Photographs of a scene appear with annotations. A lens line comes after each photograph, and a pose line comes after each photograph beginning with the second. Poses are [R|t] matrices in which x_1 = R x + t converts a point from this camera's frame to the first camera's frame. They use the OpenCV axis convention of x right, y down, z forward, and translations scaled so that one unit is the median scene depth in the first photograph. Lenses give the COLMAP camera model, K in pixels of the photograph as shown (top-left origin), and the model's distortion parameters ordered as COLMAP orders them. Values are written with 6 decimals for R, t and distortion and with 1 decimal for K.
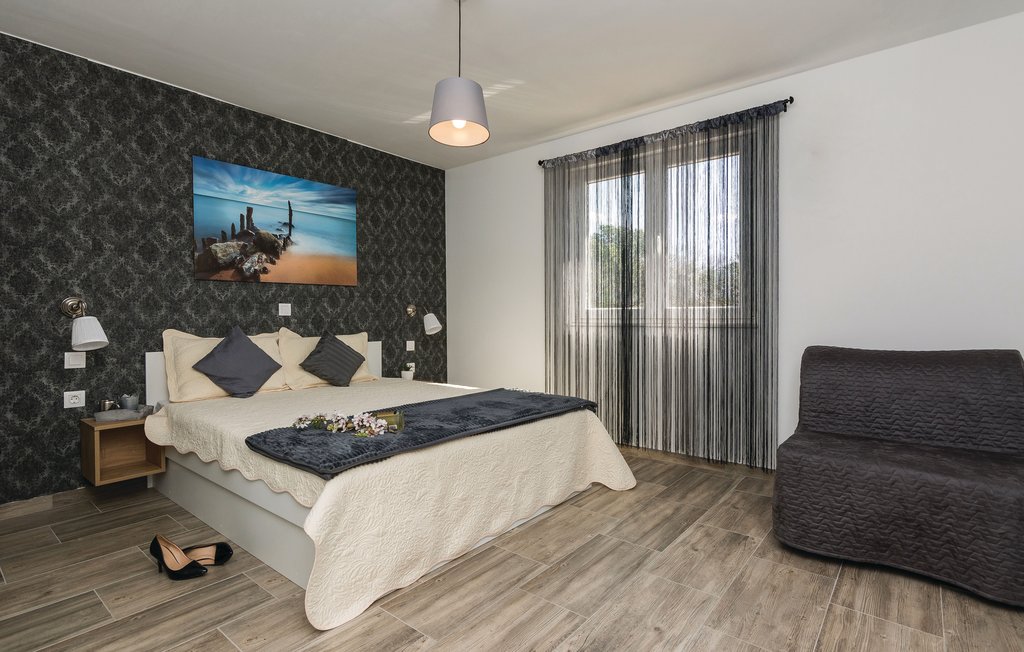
lens RADIAL K [[497.3, 0, 515.3], [0, 497.3, 321.4], [0, 0, 1]] dist [-0.002158, 0.002769]
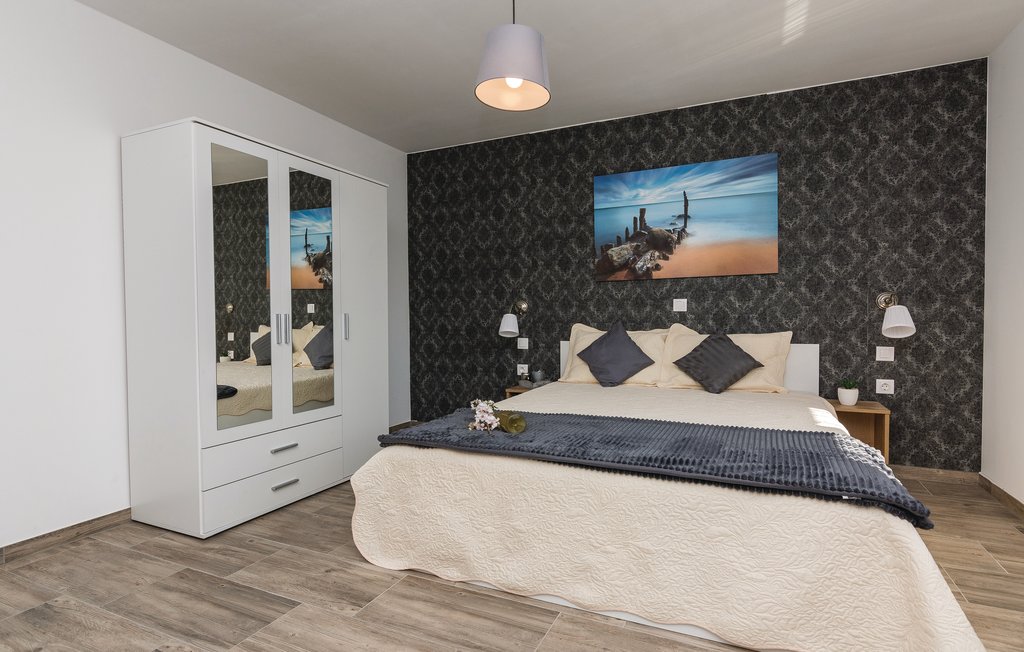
lens RADIAL K [[497.3, 0, 515.3], [0, 497.3, 331.0], [0, 0, 1]] dist [-0.002158, 0.002769]
pose [[0.265861, 0.027933, -0.963606, 0.410530], [-0.001114, 0.999588, 0.028669, -0.000853], [0.964011, -0.006549, 0.265783, 0.457925]]
